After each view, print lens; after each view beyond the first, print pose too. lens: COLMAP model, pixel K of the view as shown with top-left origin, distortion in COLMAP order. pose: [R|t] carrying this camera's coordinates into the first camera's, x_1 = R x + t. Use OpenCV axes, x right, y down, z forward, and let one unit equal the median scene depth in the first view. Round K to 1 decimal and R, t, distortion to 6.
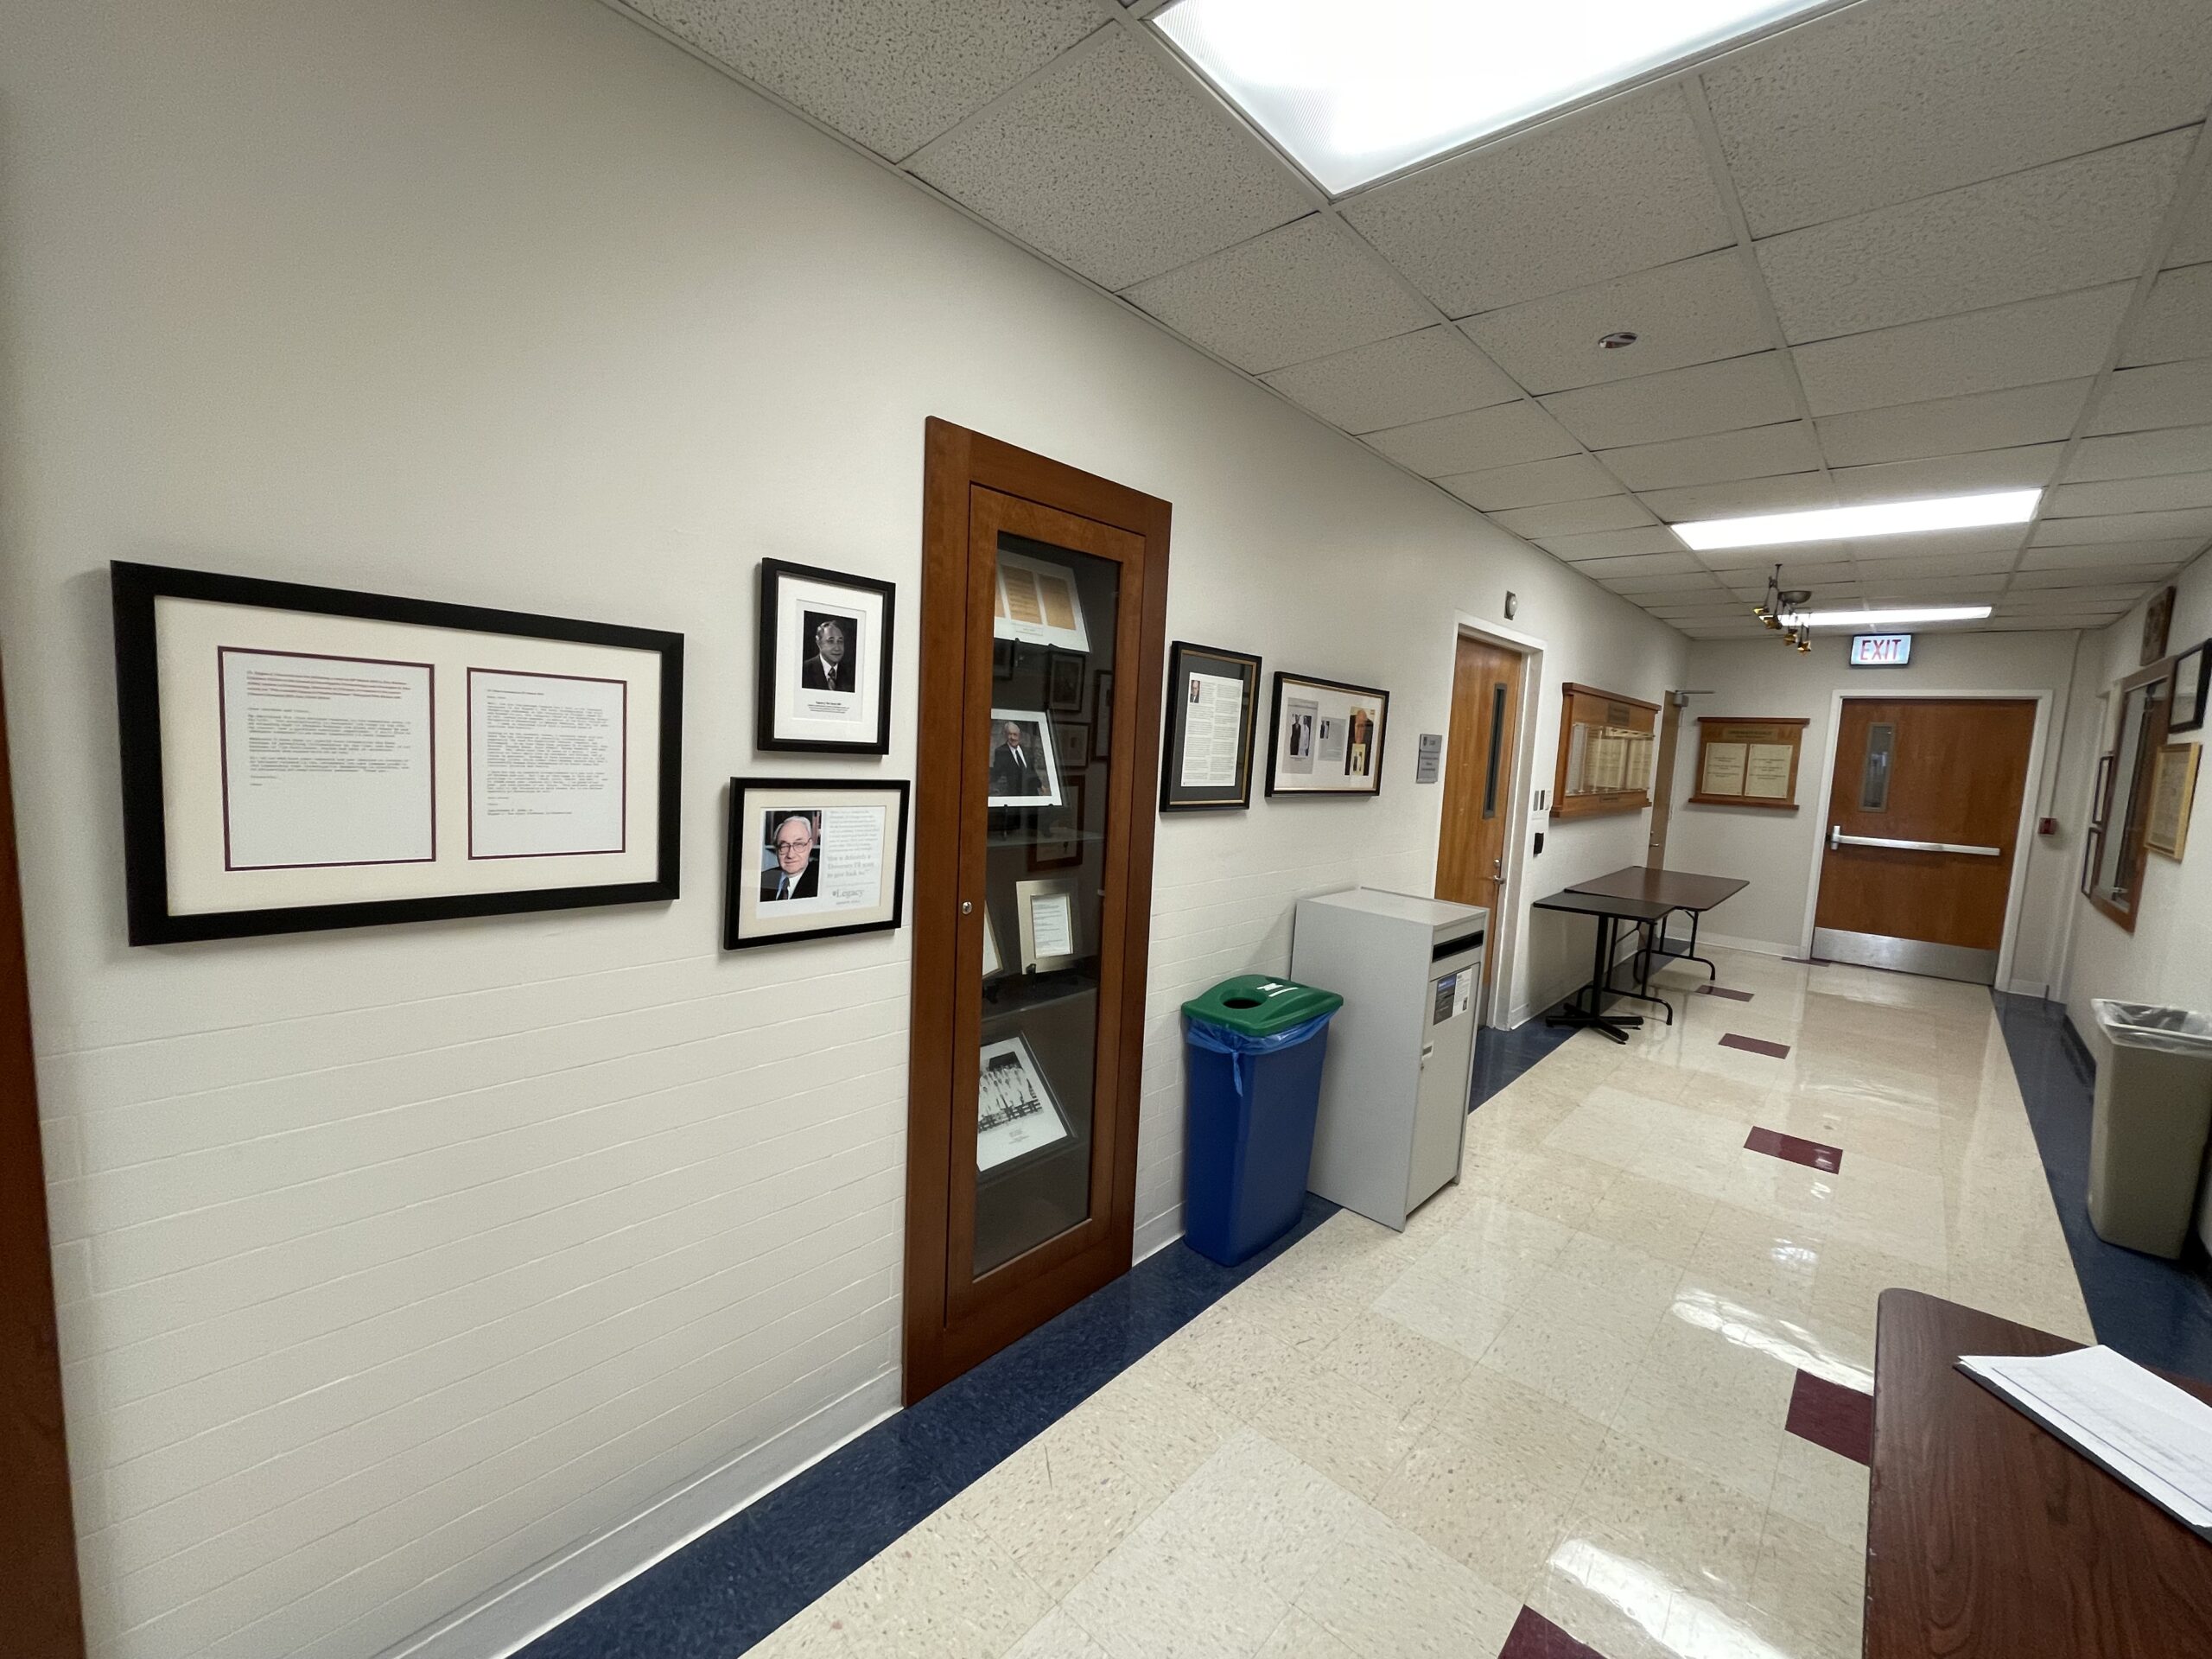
lens RADIAL K [[887.2, 0, 1111.4], [0, 887.2, 828.8], [0, 0, 1]] dist [-0.000399, 0.000080]
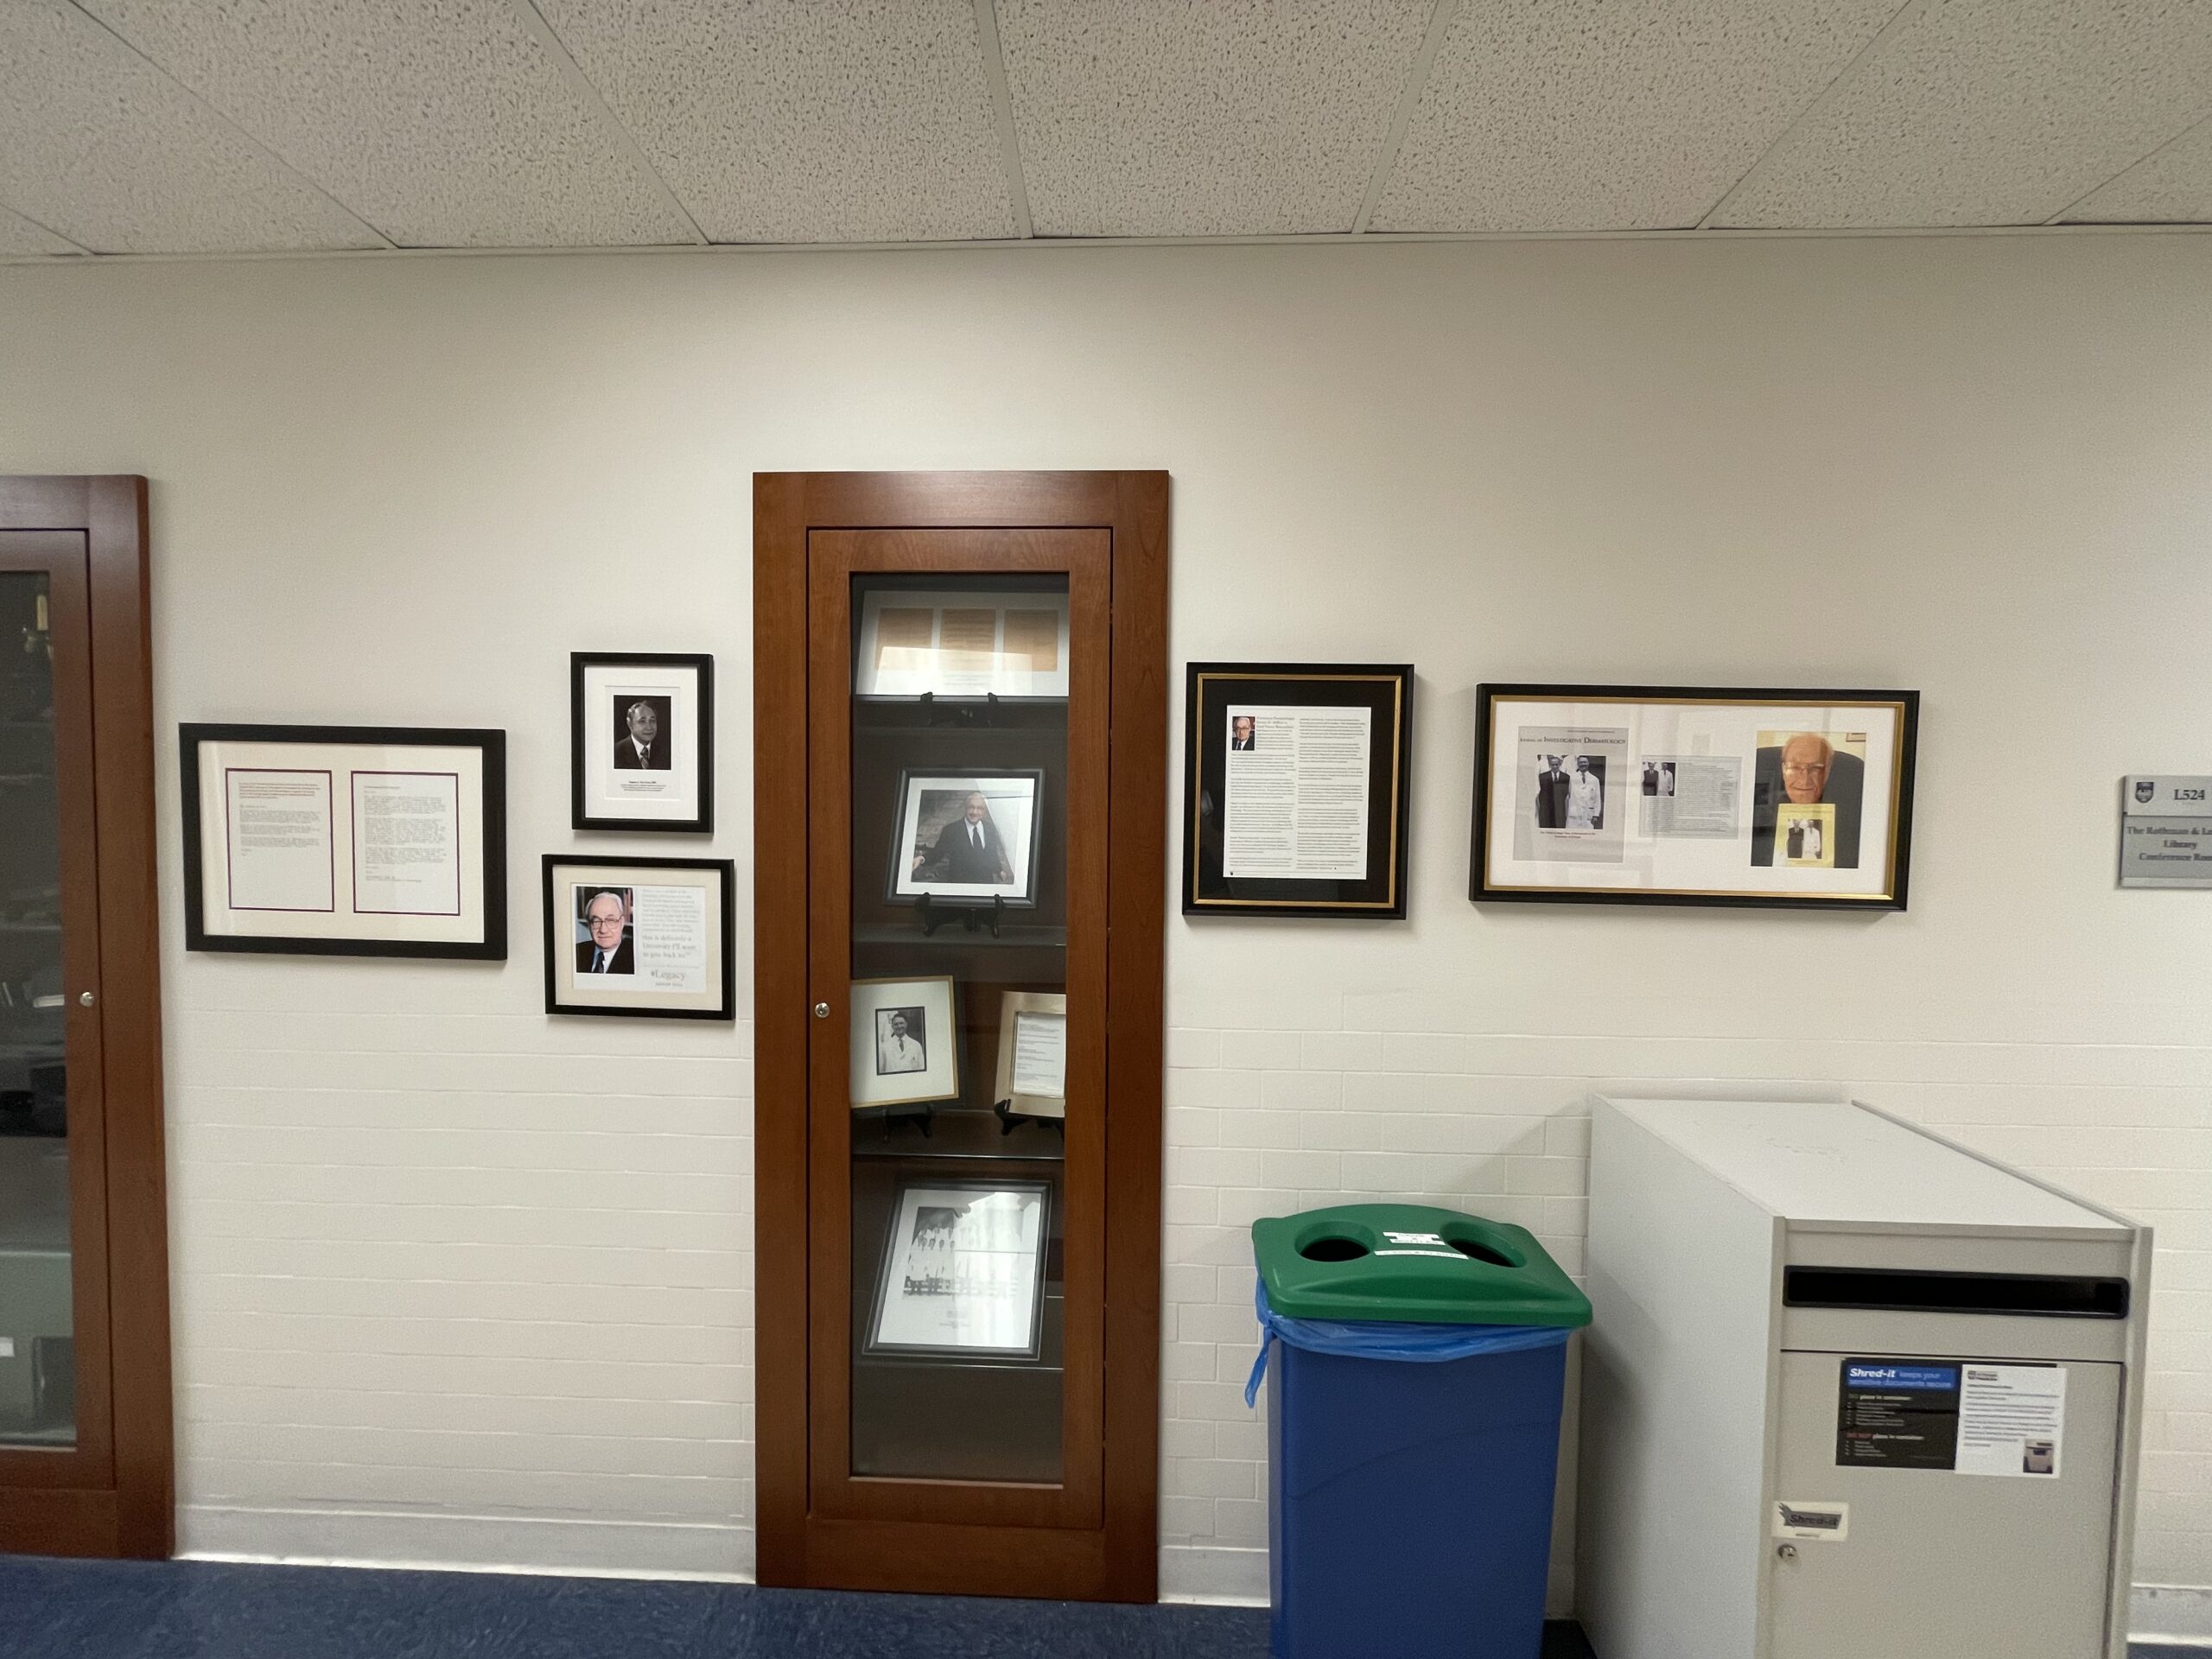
lens RADIAL K [[887.2, 0, 1091.9], [0, 887.2, 834.5], [0, 0, 1]] dist [-0.000399, 0.000080]
pose [[0.645654, -0.019505, -0.763381, 0.761202], [-0.058265, 0.995501, -0.074715, -0.035673], [0.761404, 0.092718, 0.641613, 0.727548]]
